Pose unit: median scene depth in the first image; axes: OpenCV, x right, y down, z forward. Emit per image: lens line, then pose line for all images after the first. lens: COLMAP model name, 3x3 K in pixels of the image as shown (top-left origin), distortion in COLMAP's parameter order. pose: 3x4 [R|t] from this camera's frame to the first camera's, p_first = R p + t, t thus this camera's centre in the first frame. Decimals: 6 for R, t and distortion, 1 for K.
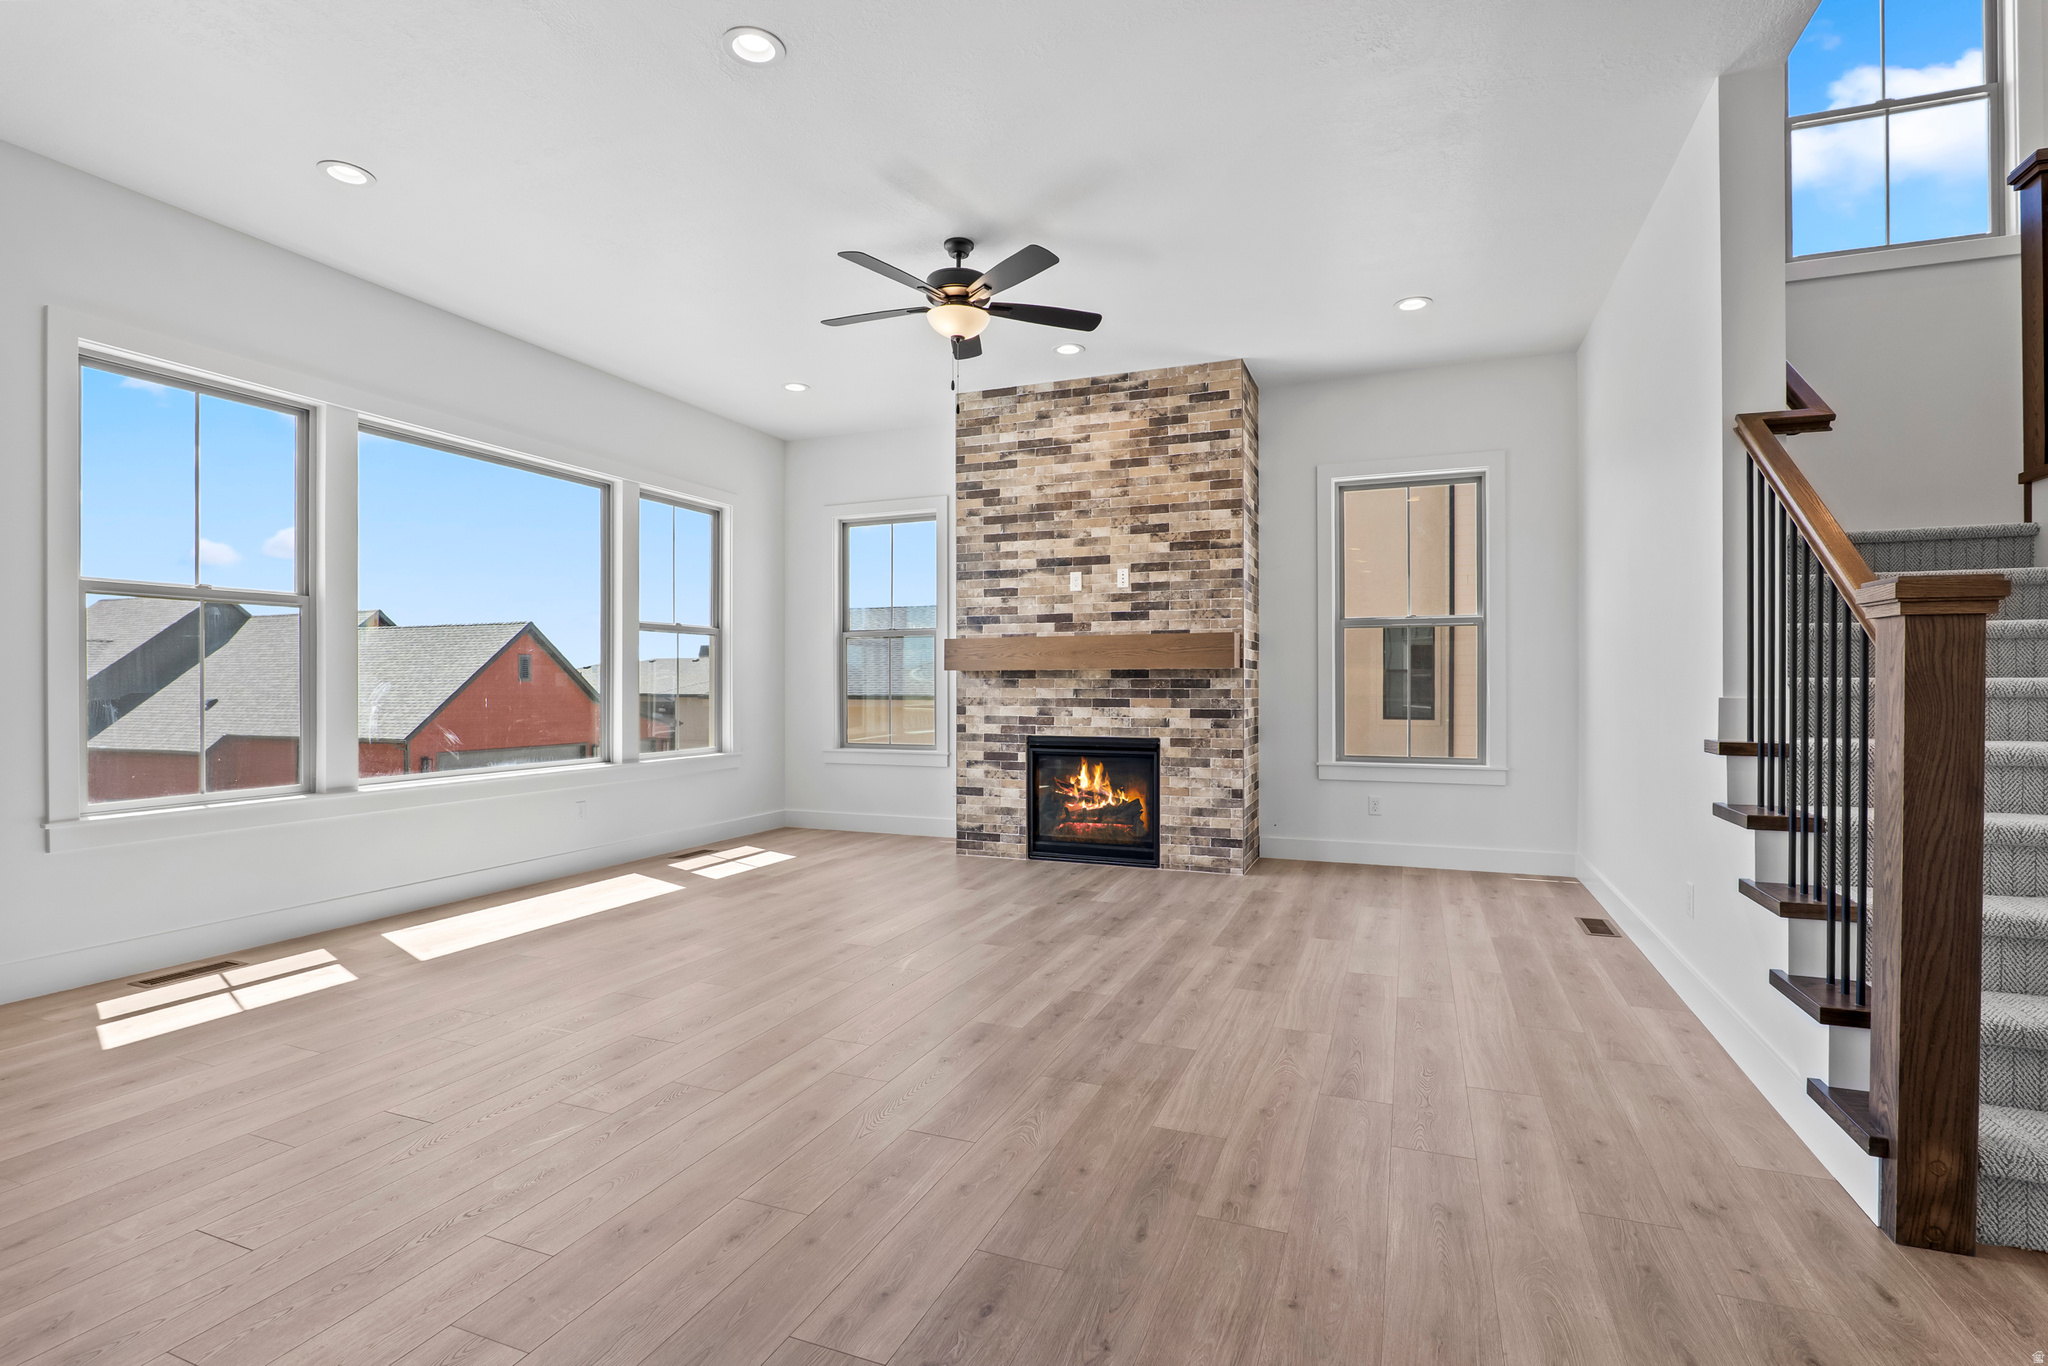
lens RADIAL K [[955.0, 0, 1037.9], [0, 955.0, 682.9], [0, 0, 1]] dist [-0.021561, 0.003743]
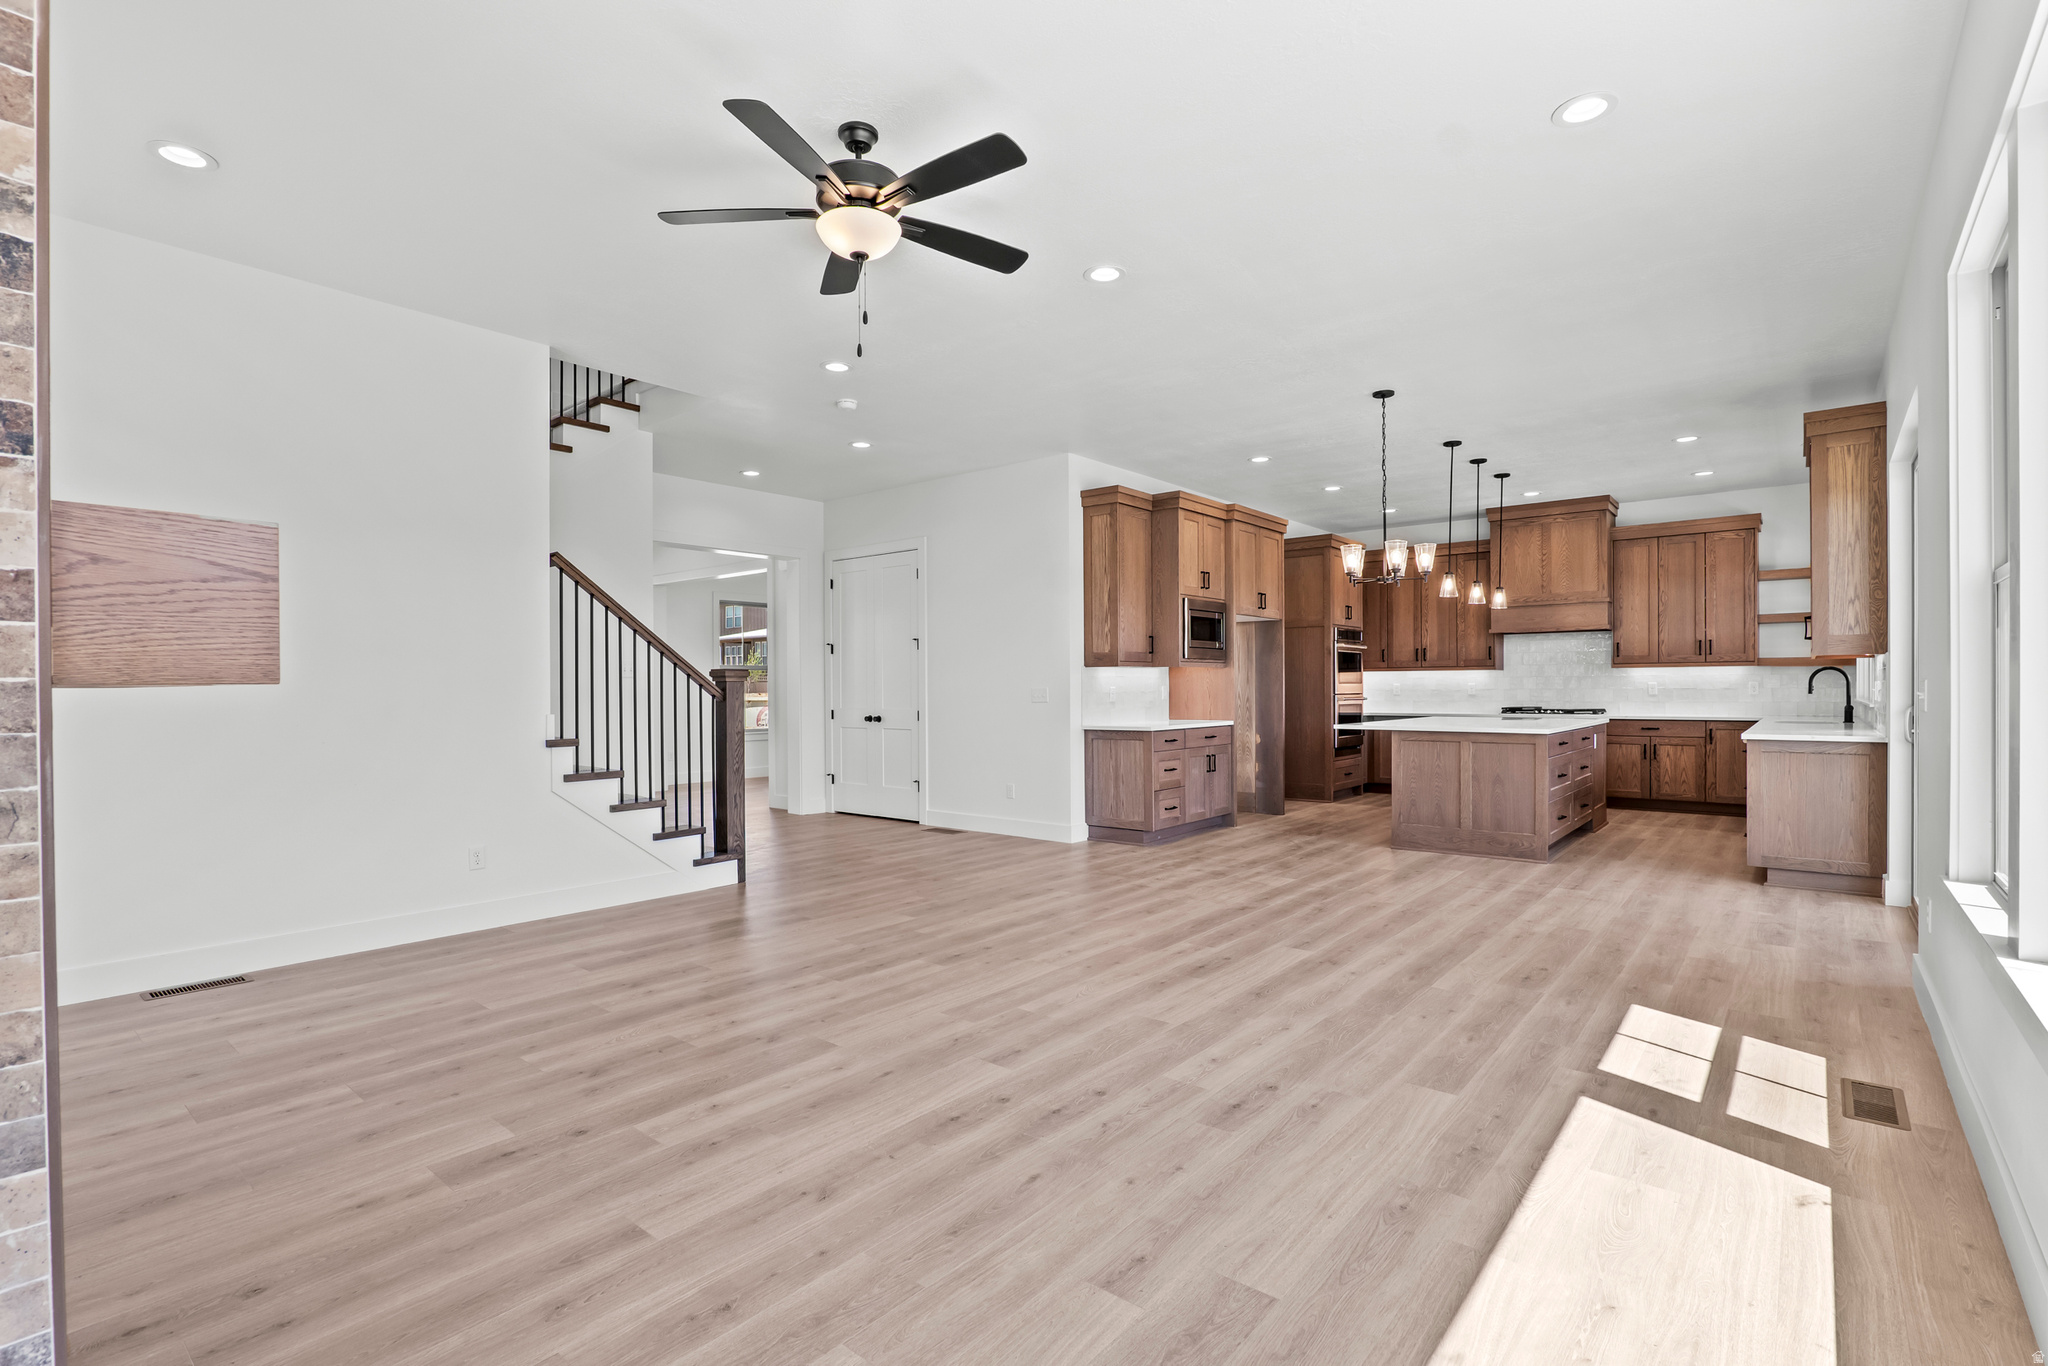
lens RADIAL K [[955.0, 0, 1052.5], [0, 955.0, 696.6], [0, 0, 1]] dist [-0.021561, 0.003743]
pose [[-0.955159, 0.003432, 0.296073, -0.317347], [0.005601, 0.999963, 0.006476, -0.010367], [-0.296040, 0.007844, -0.955143, 1.178748]]
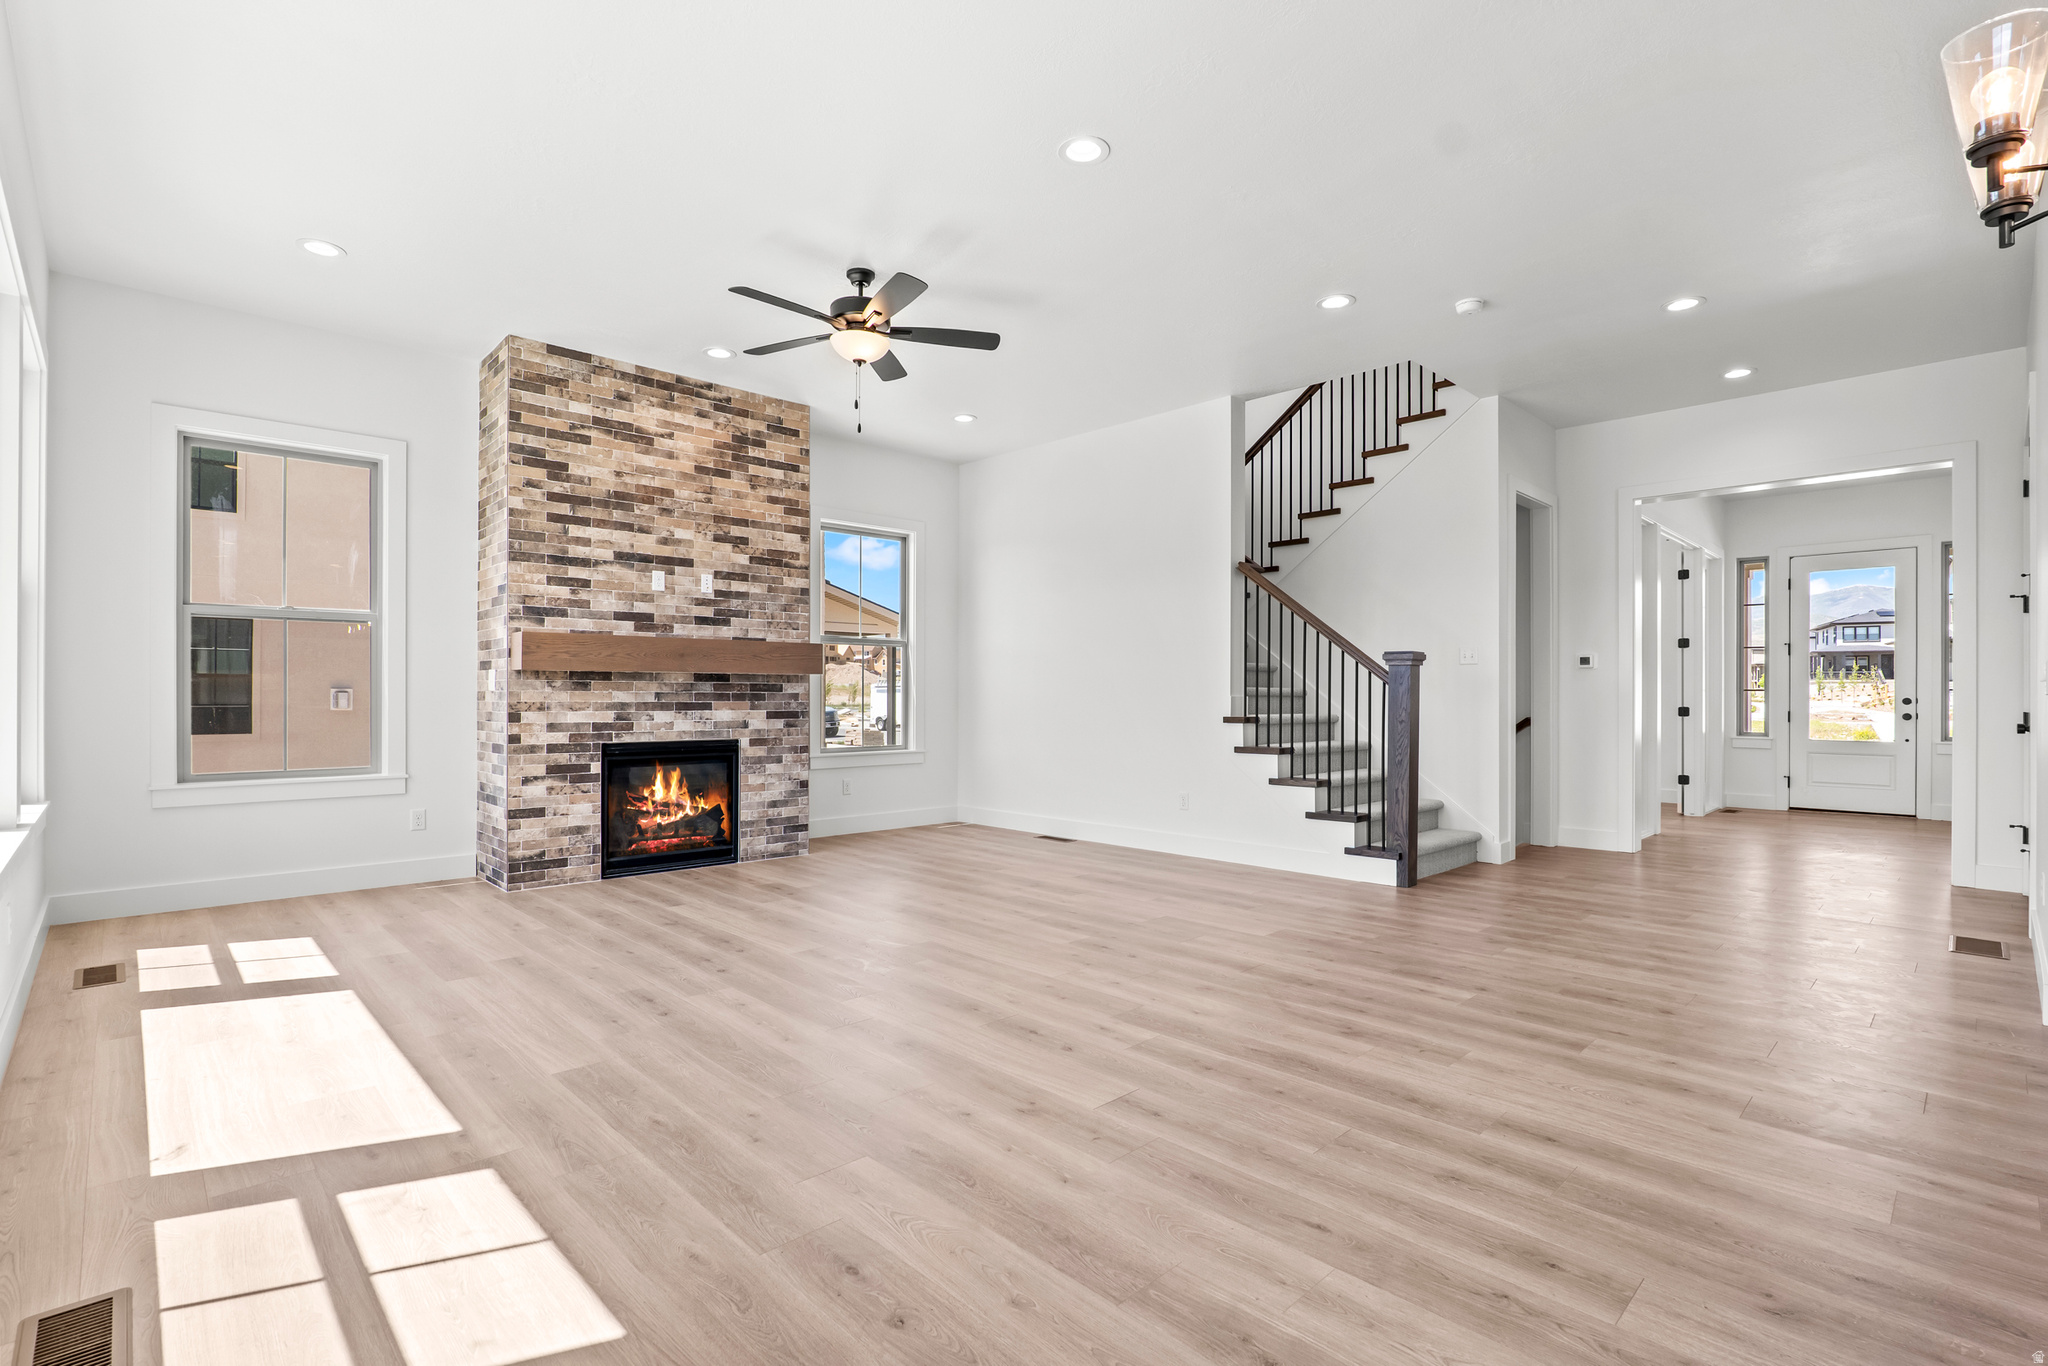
lens RADIAL K [[955.0, 0, 1005.7], [0, 955.0, 692.0], [0, 0, 1]] dist [-0.021561, 0.003743]
pose [[0.426740, 0.005852, 0.904356, -0.689508], [-0.003359, 0.999982, -0.004886, 0.009752], [-0.904368, -0.000952, 0.426752, 0.278132]]
